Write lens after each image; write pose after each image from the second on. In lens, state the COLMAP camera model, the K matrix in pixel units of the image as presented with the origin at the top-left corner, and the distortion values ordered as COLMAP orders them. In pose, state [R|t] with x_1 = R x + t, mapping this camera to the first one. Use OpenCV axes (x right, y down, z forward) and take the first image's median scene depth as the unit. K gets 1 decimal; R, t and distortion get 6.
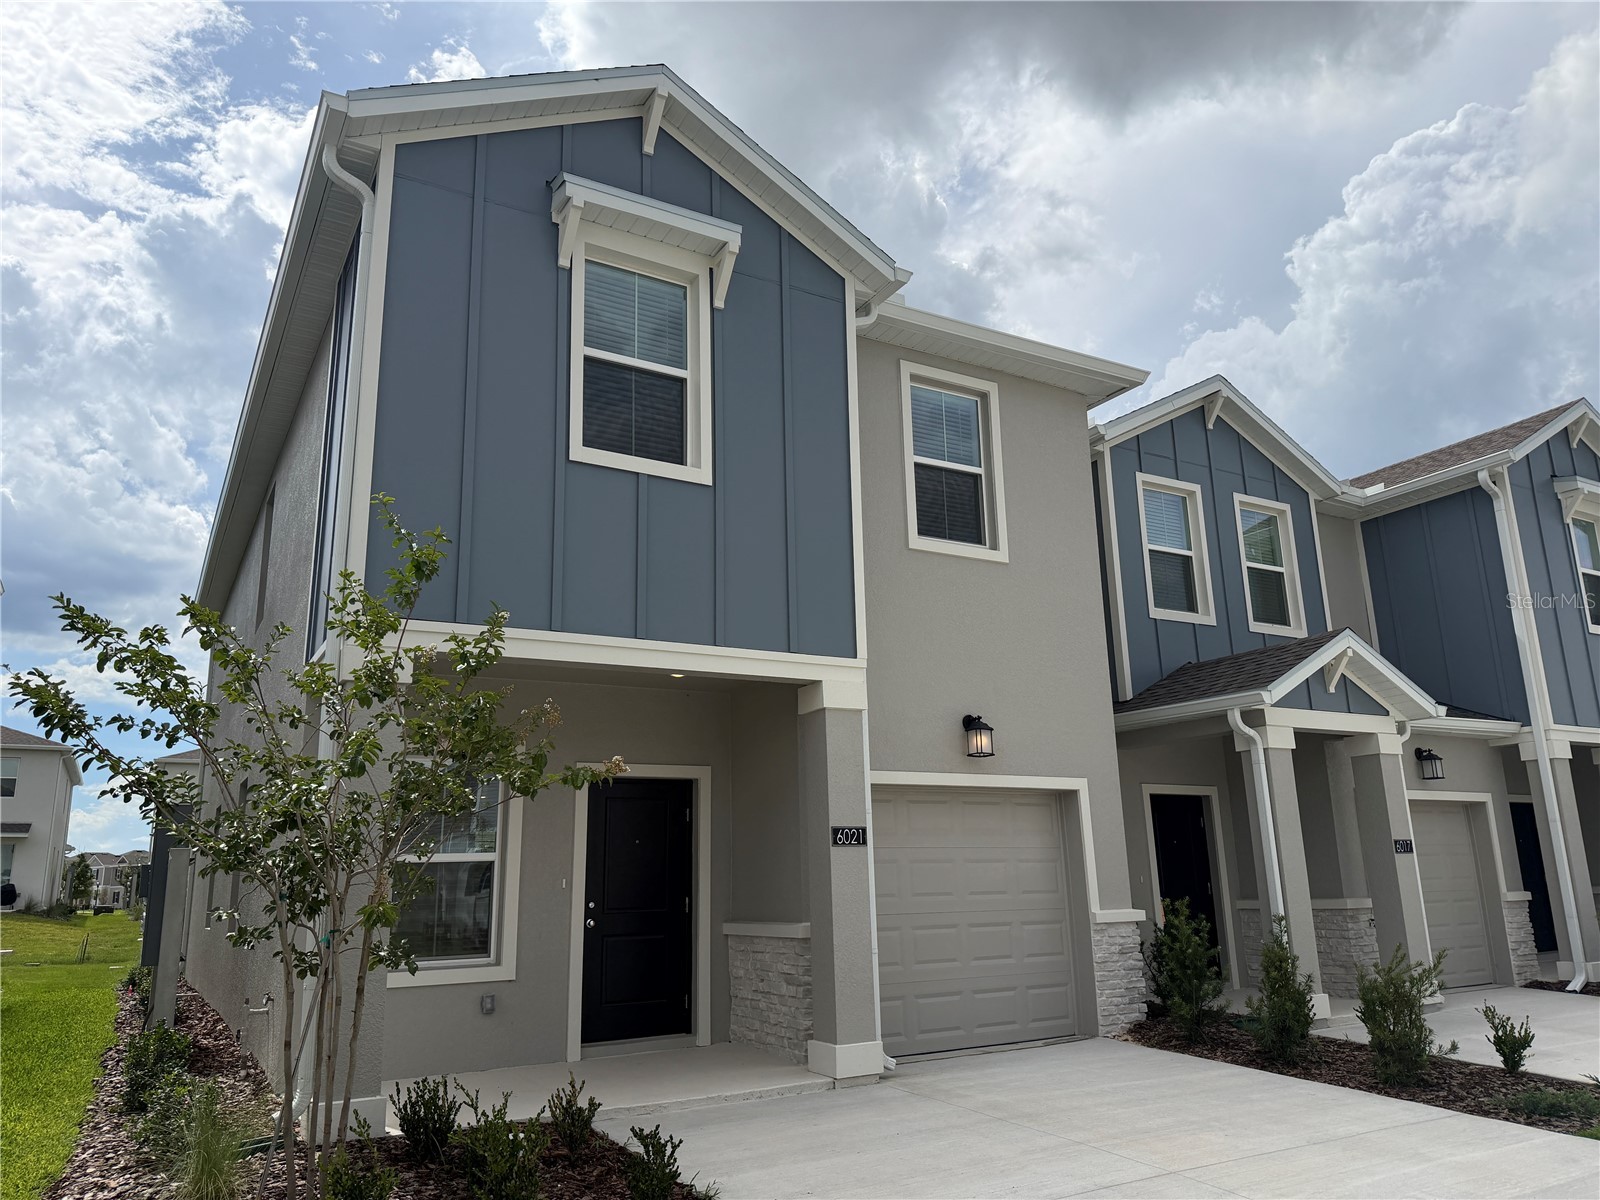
lens RADIAL K [[1100.9, 0, 800.9], [0, 1100.9, 602.1], [0, 0, 1]] dist [0.024339, -0.030894]
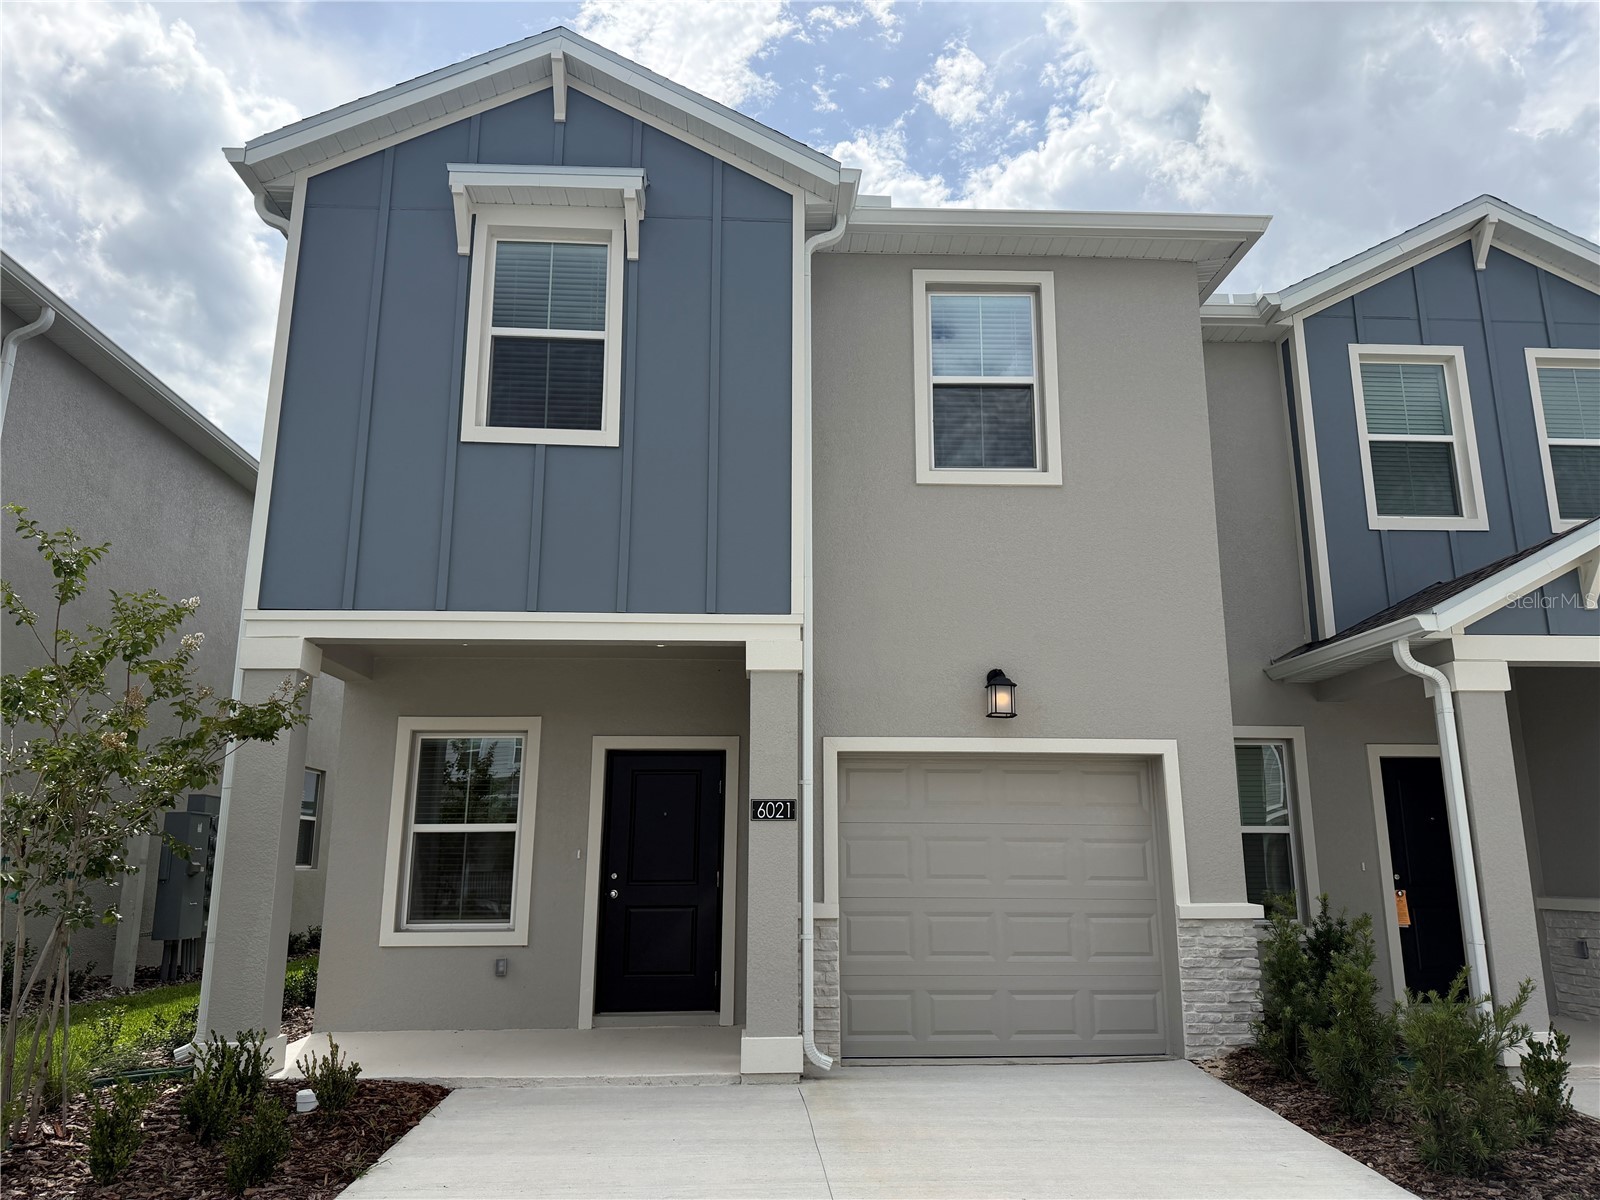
lens RADIAL K [[1100.9, 0, 796.5], [0, 1100.9, 604.0], [0, 0, 1]] dist [0.024339, -0.030894]
pose [[0.891584, -0.079626, -0.445801, 0.419046], [0.091099, 0.995832, 0.004325, 0.036236], [0.443599, -0.044468, 0.895122, 0.178262]]
